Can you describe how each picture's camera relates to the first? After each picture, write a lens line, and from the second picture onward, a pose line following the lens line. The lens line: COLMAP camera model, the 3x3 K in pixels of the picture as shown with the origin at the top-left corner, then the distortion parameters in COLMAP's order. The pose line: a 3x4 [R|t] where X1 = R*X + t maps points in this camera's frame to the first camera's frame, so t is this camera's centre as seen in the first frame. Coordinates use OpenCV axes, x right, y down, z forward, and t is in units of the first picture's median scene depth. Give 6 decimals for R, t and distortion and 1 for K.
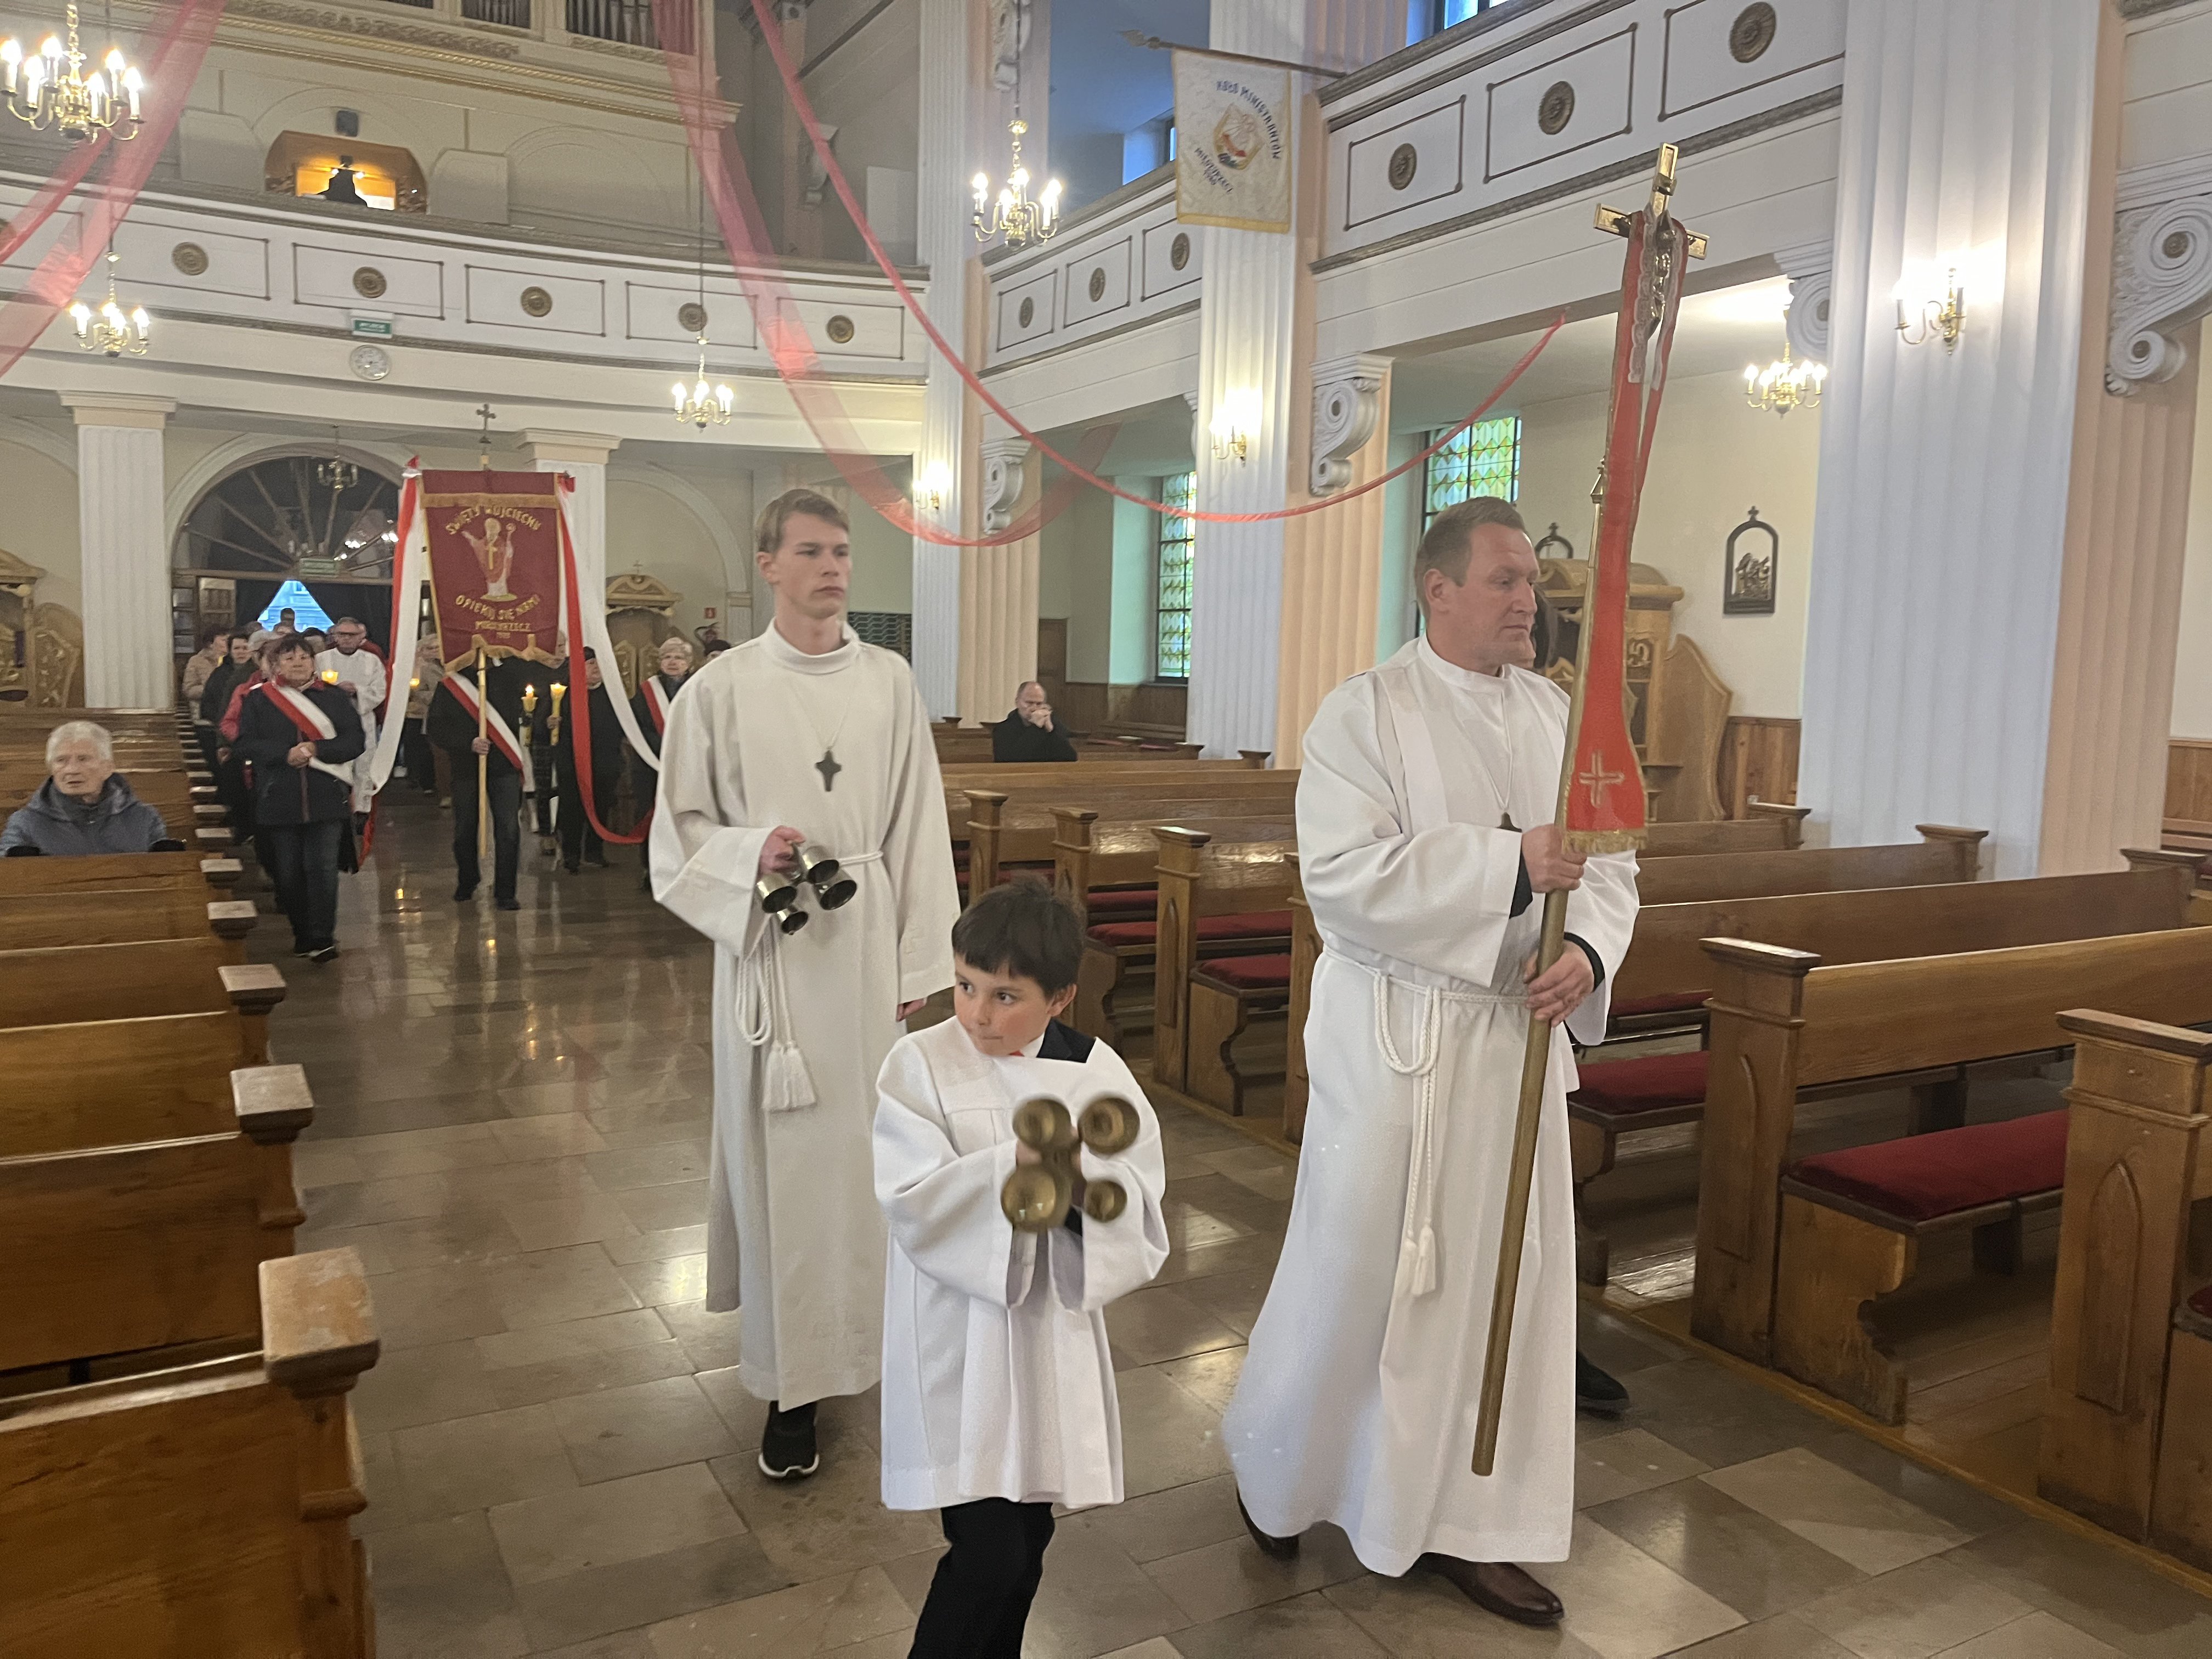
lens RADIAL K [[1708.5, 0, 1090.9], [0, 1708.5, 838.6], [0, 0, 1]] dist [0.053803, -0.054074]
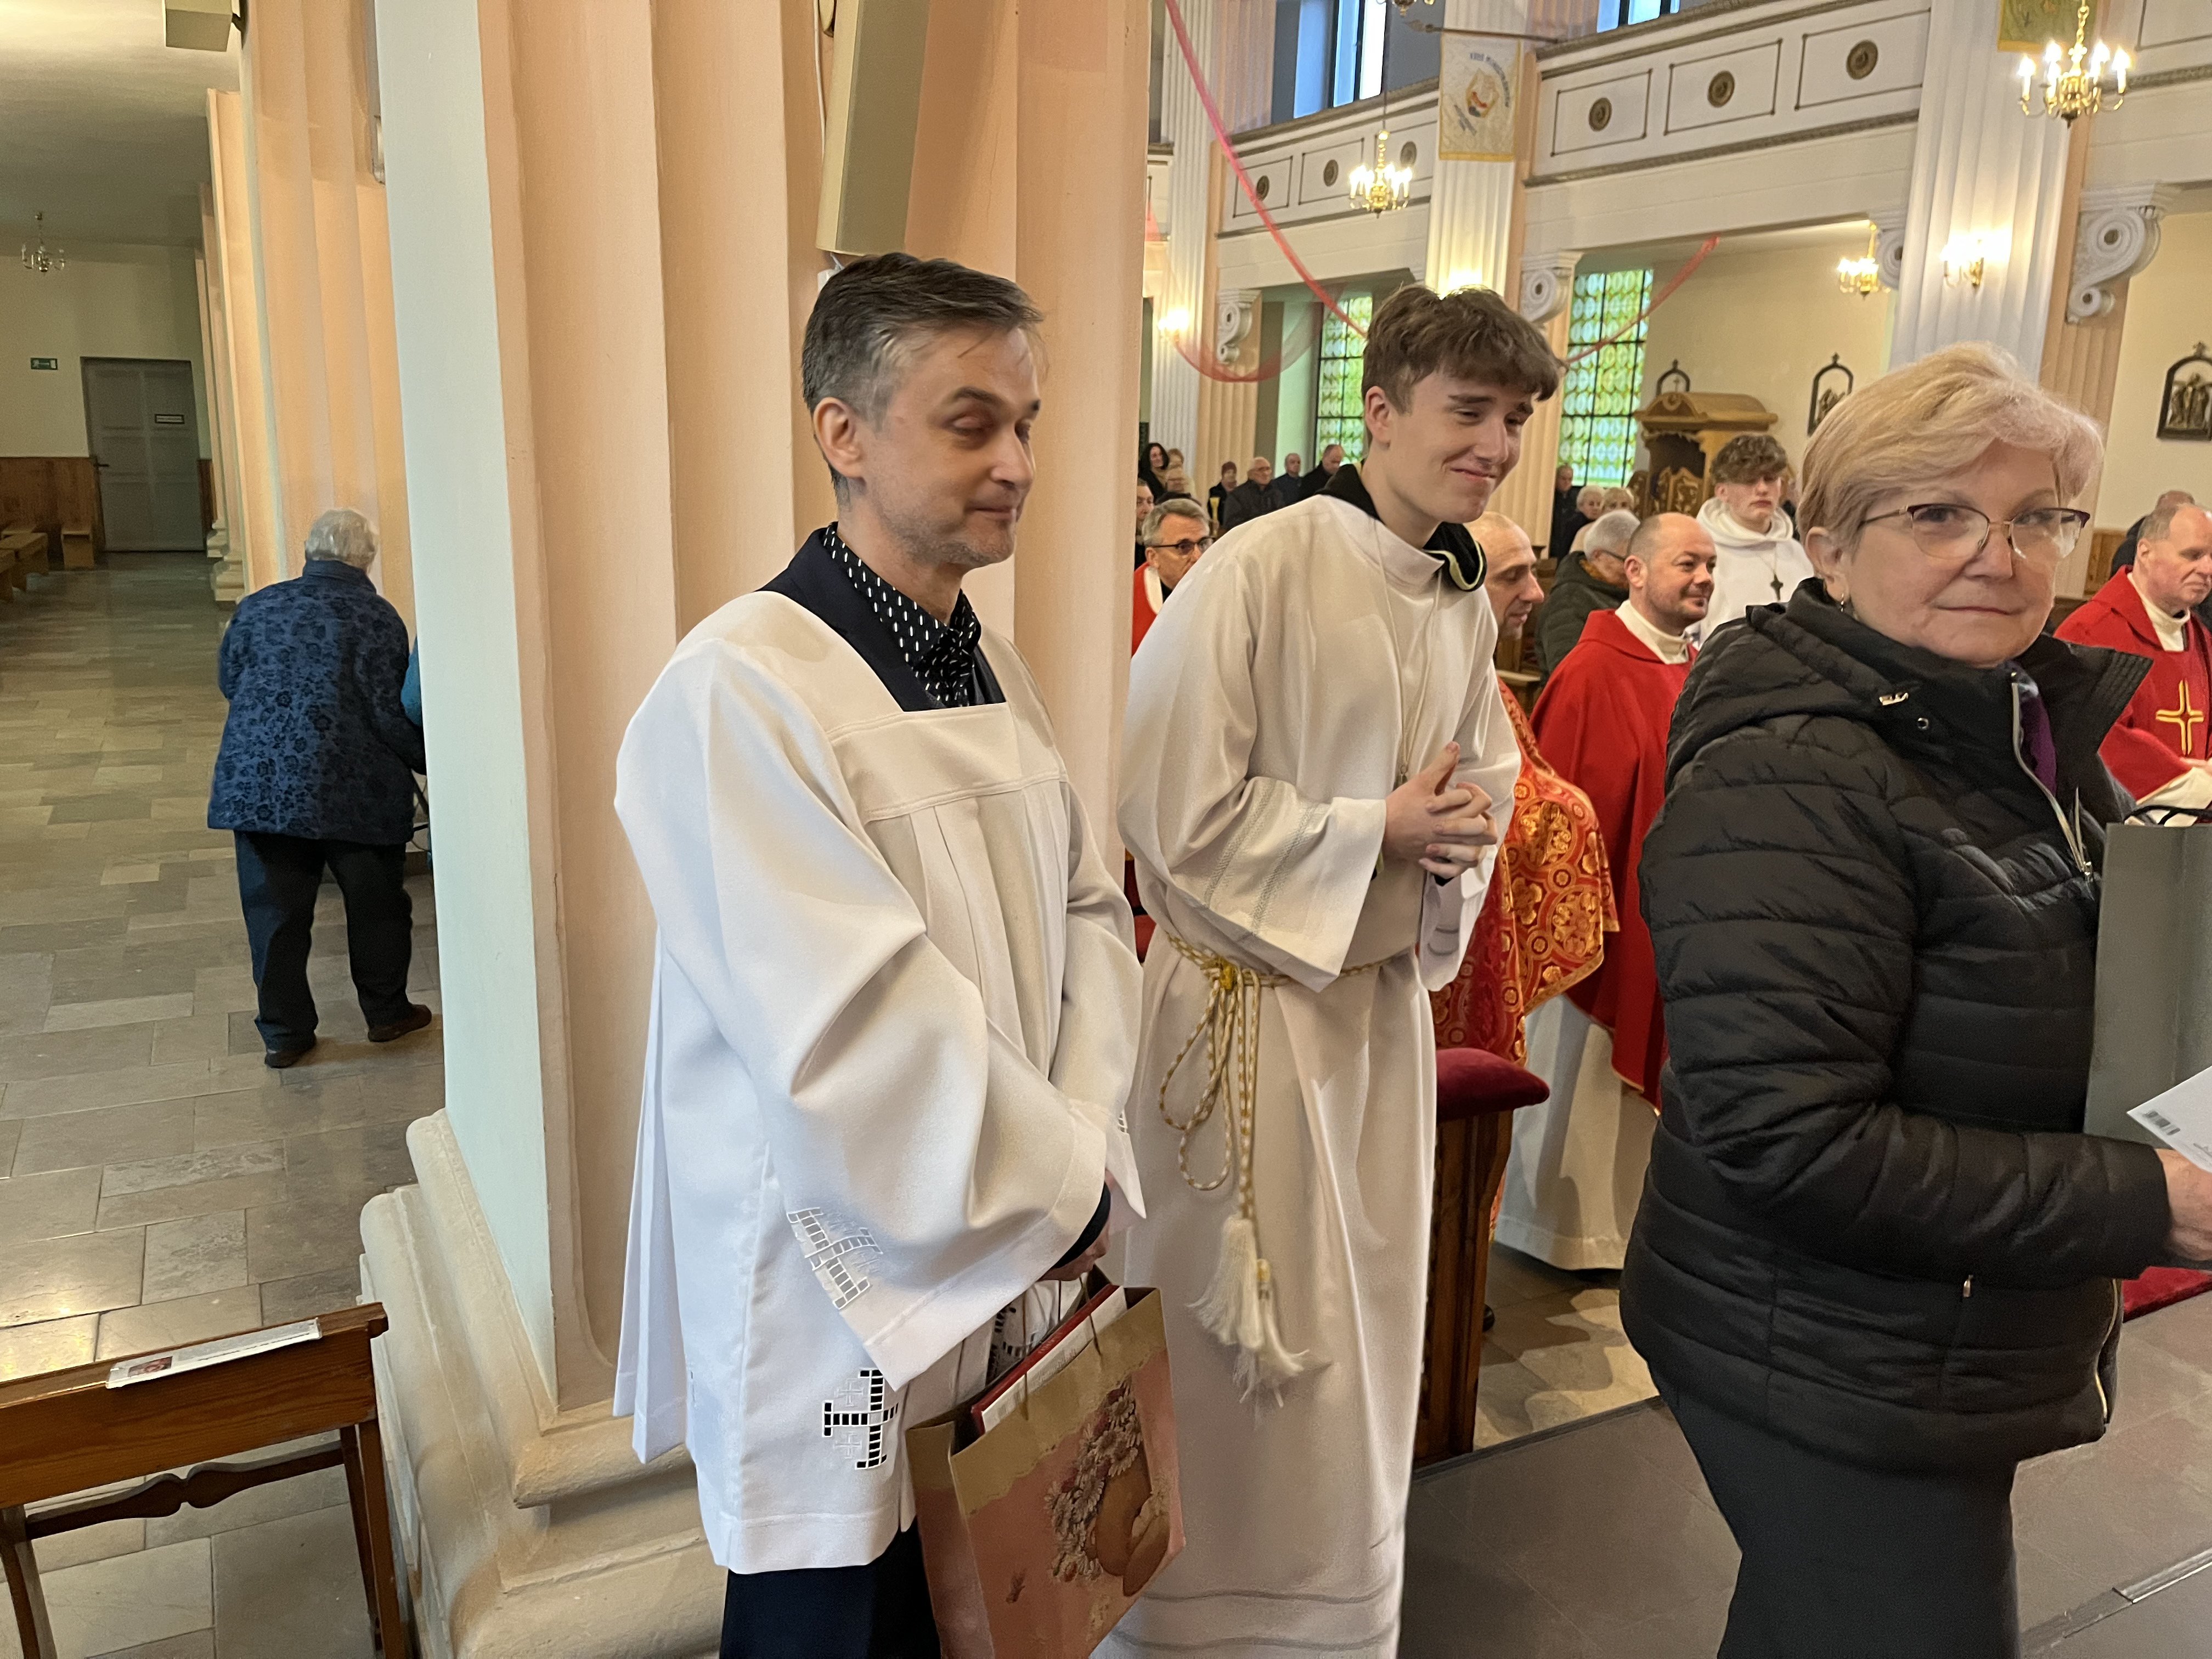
lens RADIAL K [[1708.5, 0, 1053.9], [0, 1708.5, 836.5], [0, 0, 1]] dist [0.053803, -0.054074]
pose [[0.999452, 0.009368, -0.031749, -0.211877], [-0.005380, 0.992338, 0.123437, 0.021698], [0.032662, -0.123198, 0.991844, -0.478063]]
